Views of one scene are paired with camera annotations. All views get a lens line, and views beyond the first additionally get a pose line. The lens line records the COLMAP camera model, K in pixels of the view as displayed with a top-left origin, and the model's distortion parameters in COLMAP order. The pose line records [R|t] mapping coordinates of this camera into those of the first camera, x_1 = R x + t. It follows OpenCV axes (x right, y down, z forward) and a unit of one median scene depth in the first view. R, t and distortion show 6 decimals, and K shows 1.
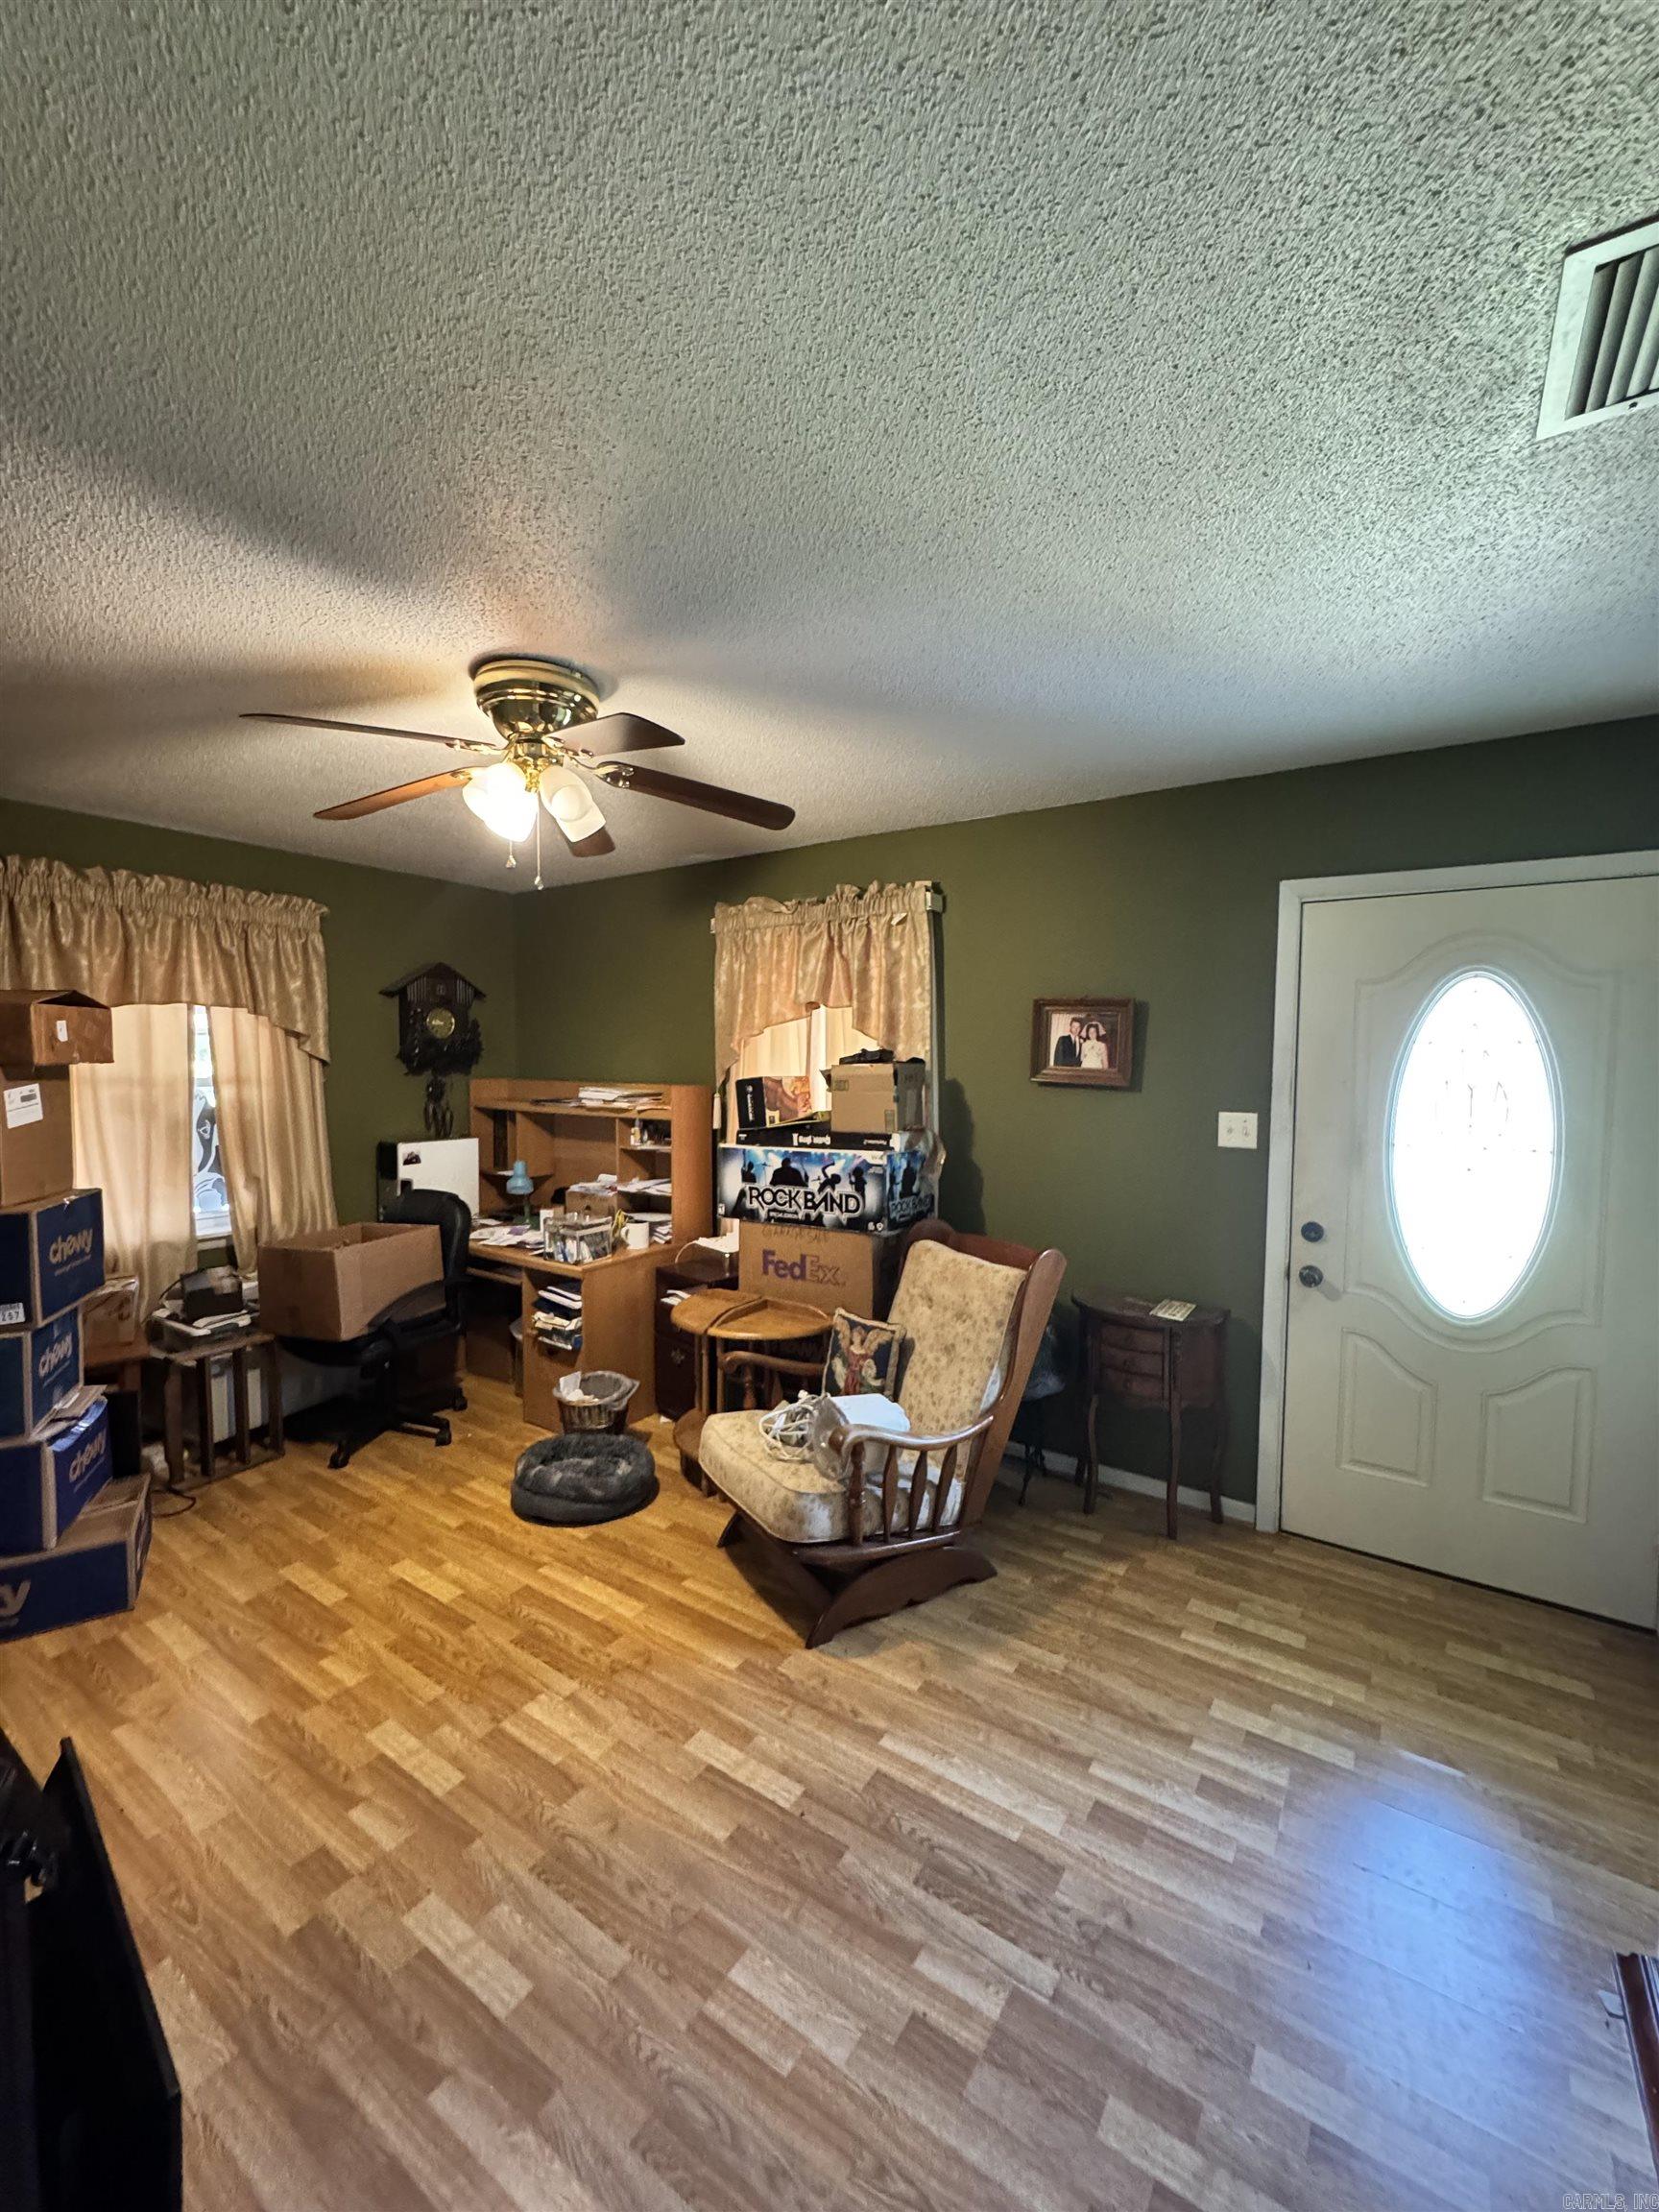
lens RADIAL K [[895.6, 0, 823.5], [0, 895.6, 1105.4], [0, 0, 1]] dist [-0.002166, -0.000116]
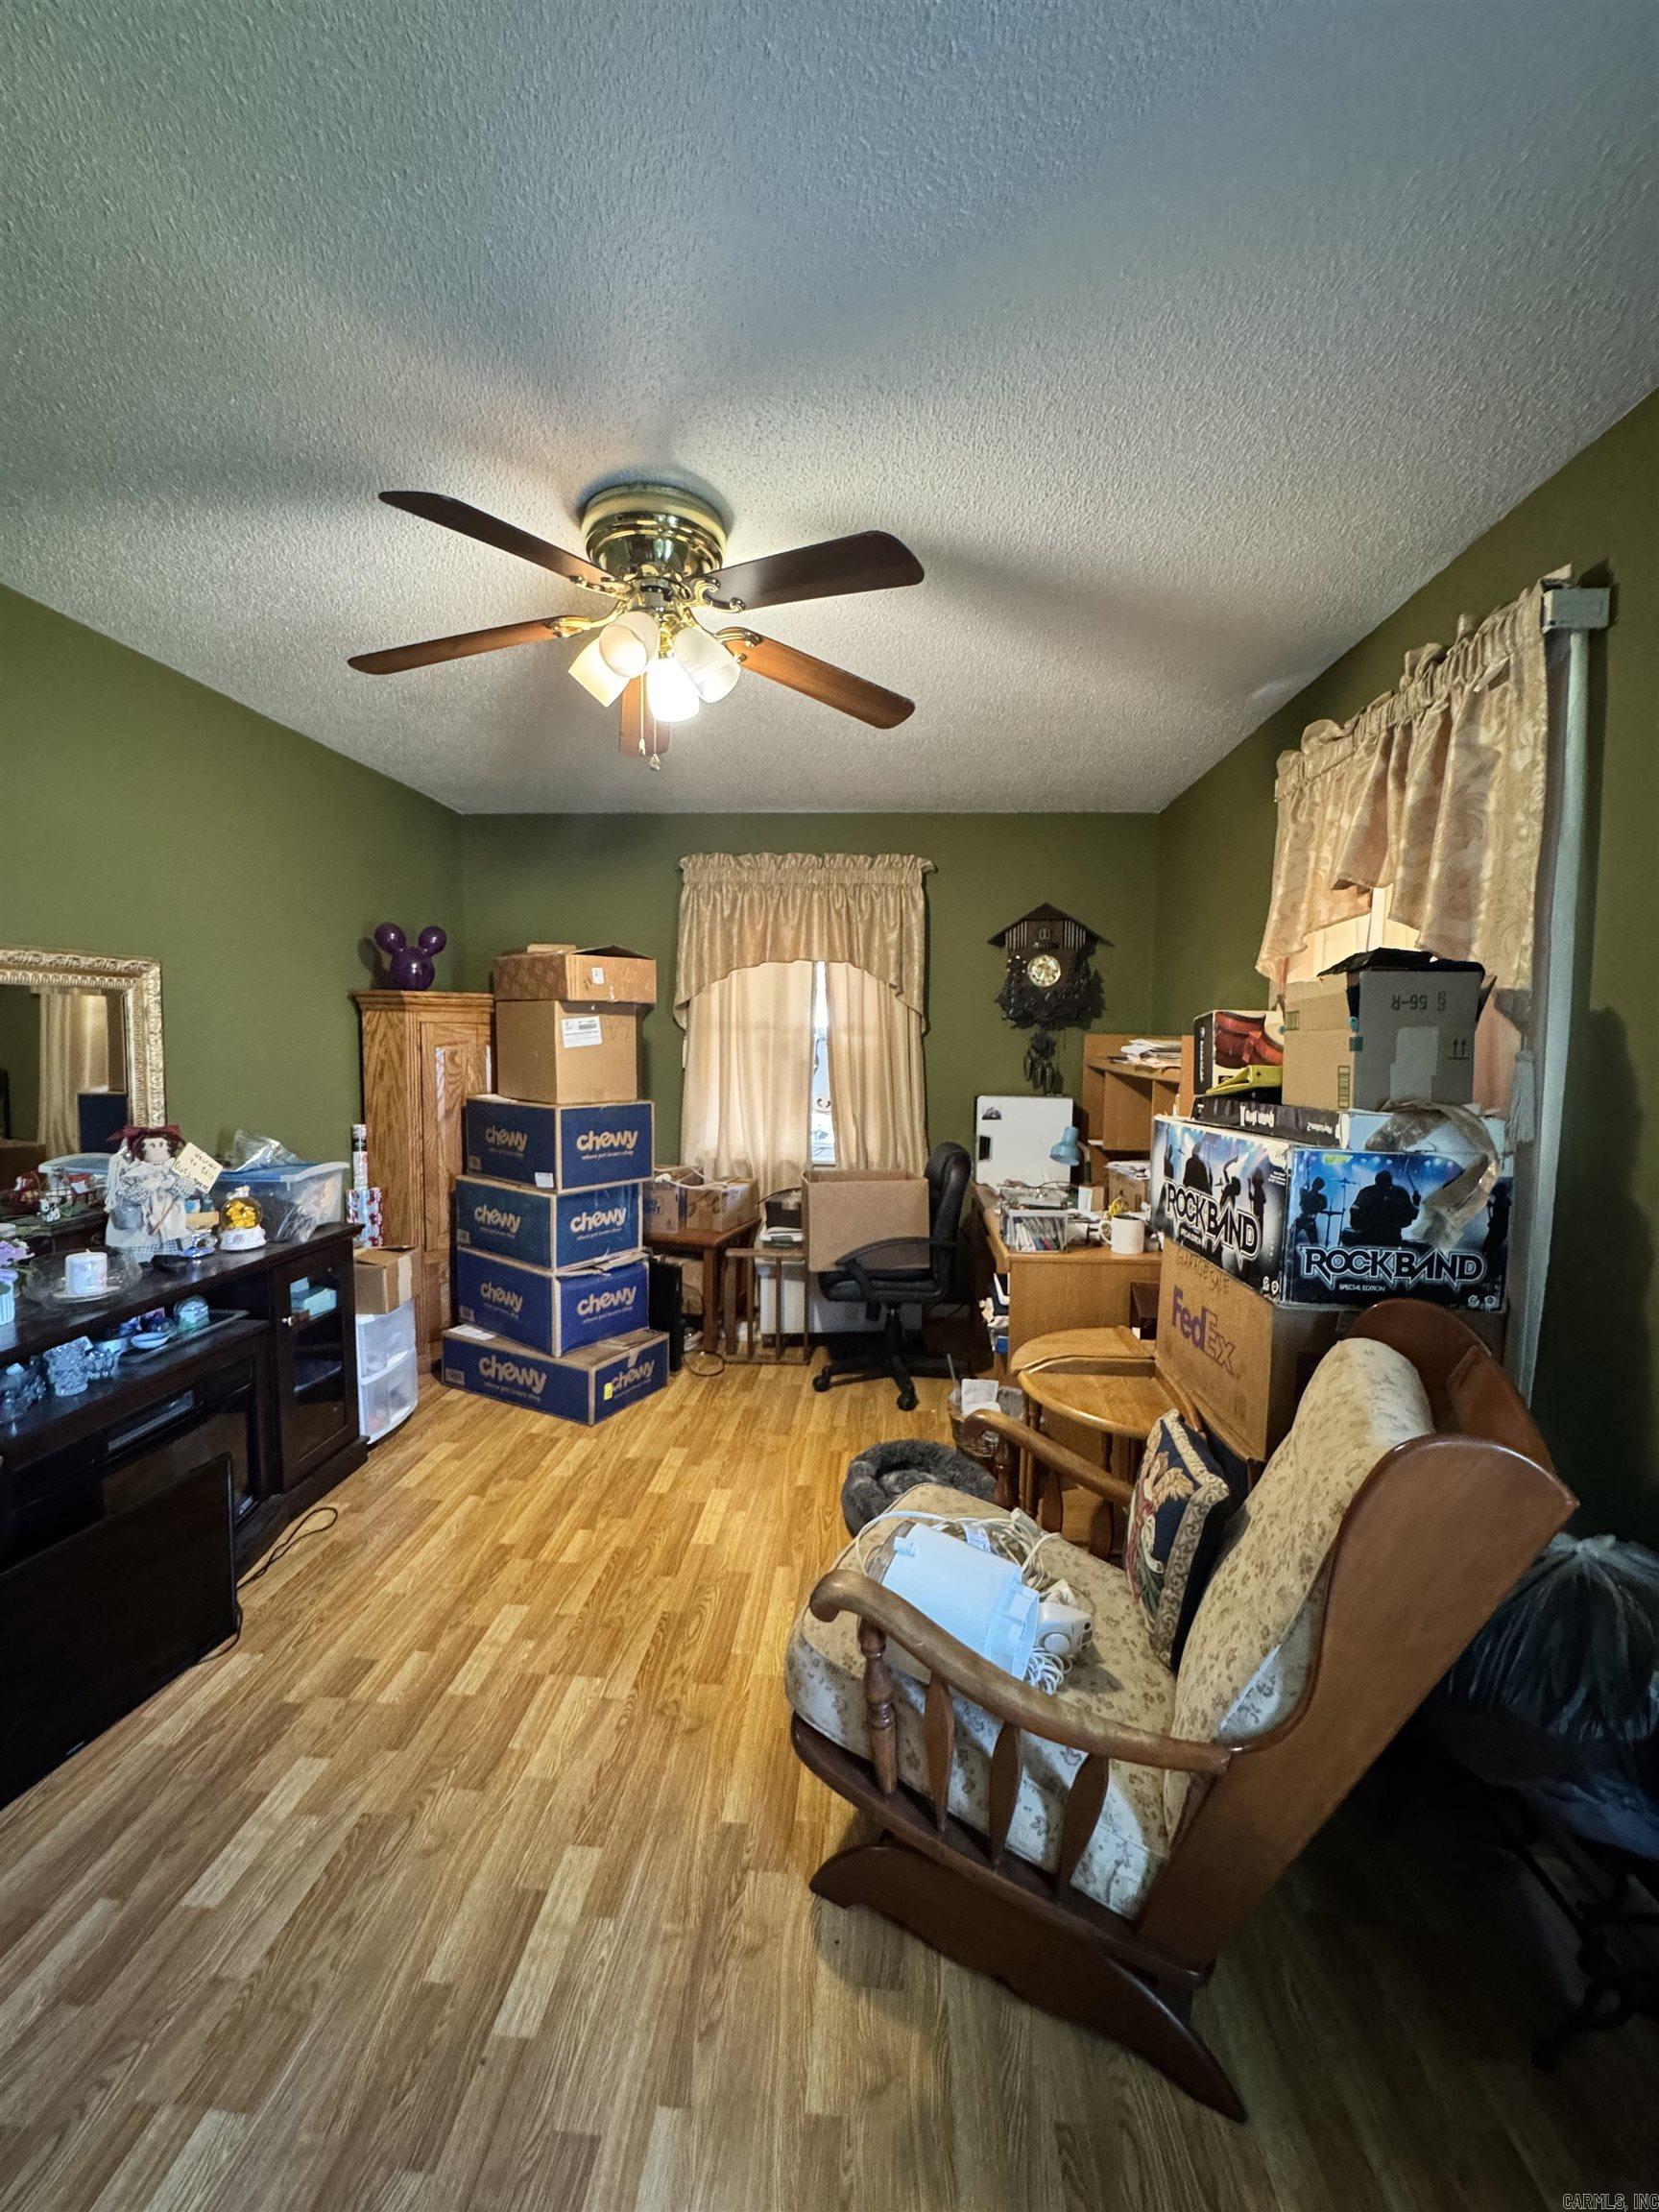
lens RADIAL K [[886.0, 0, 825.5], [0, 886.0, 1106.0], [0, 0, 1]] dist [-0.001796, 0.000055]
pose [[0.506699, 0.071606, -0.859144, 0.353772], [-0.058836, 0.997093, 0.048404, 0.020371], [0.860113, 0.026023, 0.509439, 0.494223]]
